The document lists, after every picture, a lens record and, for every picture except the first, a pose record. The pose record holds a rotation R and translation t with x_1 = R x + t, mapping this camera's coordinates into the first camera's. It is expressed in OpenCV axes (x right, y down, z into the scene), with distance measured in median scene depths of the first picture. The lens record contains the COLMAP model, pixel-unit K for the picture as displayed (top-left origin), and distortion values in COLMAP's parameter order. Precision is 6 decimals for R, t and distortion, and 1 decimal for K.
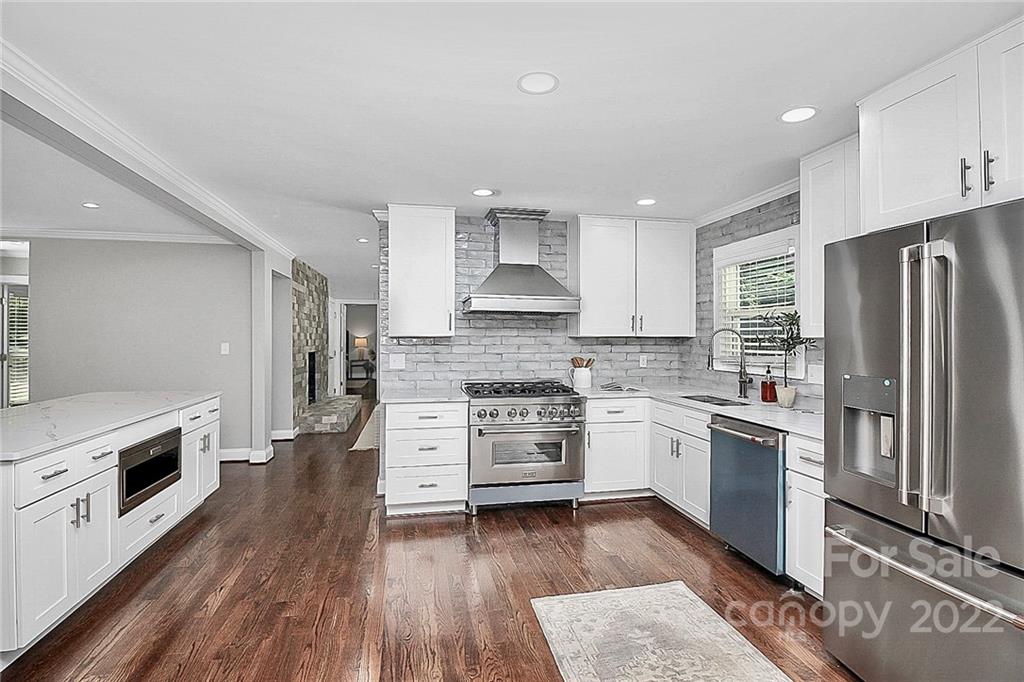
lens RADIAL K [[498.3, 0, 514.9], [0, 498.3, 336.5], [0, 0, 1]] dist [-0.006827, -0.000930]
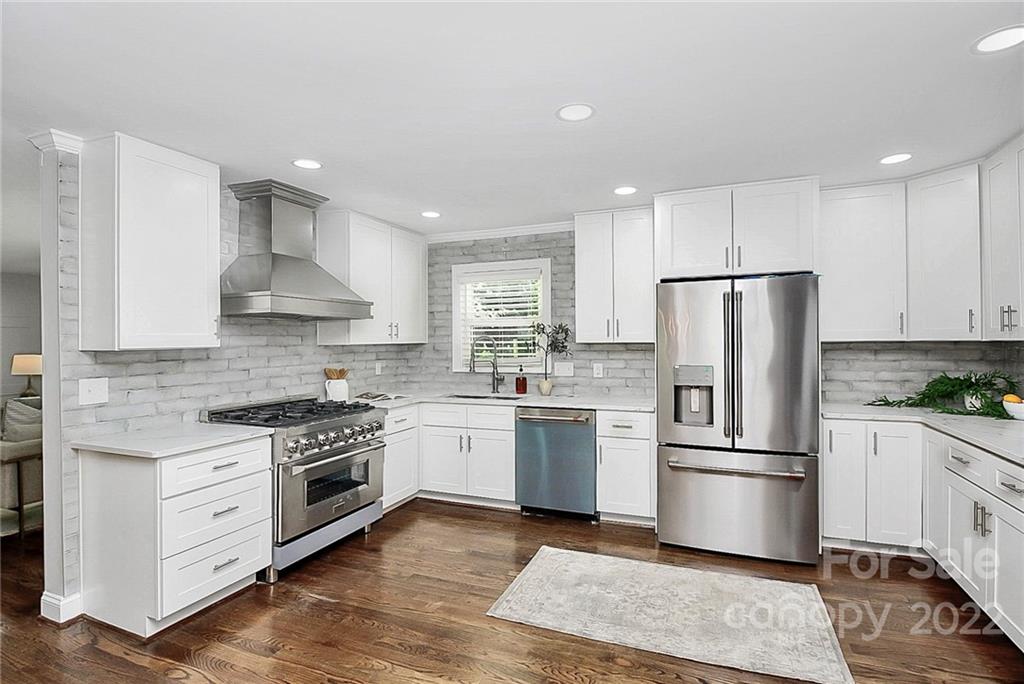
lens RADIAL K [[498.3, 0, 517.4], [0, 498.3, 340.1], [0, 0, 1]] dist [-0.006827, -0.000930]
pose [[0.558509, -0.008638, 0.829453, -0.472887], [0.012249, 0.999923, 0.002165, -0.007116], [-0.829408, 0.008951, 0.558572, 0.253415]]
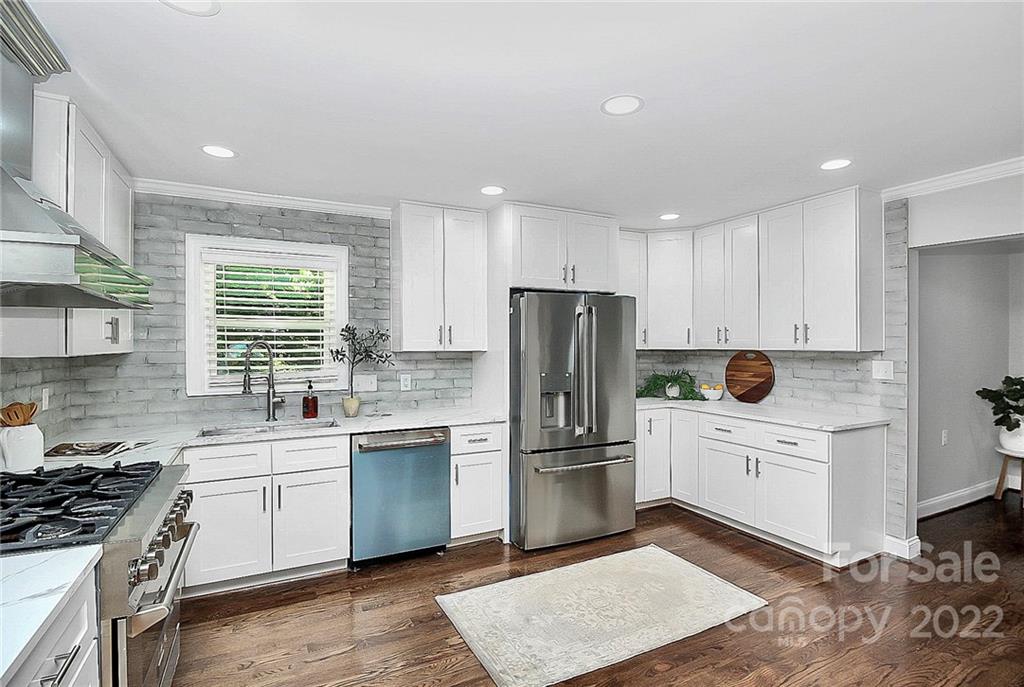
lens RADIAL K [[498.3, 0, 494.7], [0, 498.3, 346.6], [0, 0, 1]] dist [-0.006827, -0.000930]
pose [[-0.243095, -0.002413, 0.970000, -0.445400], [0.004934, 0.999981, 0.003724, -0.008189], [-0.969990, 0.005692, -0.243078, 0.760974]]
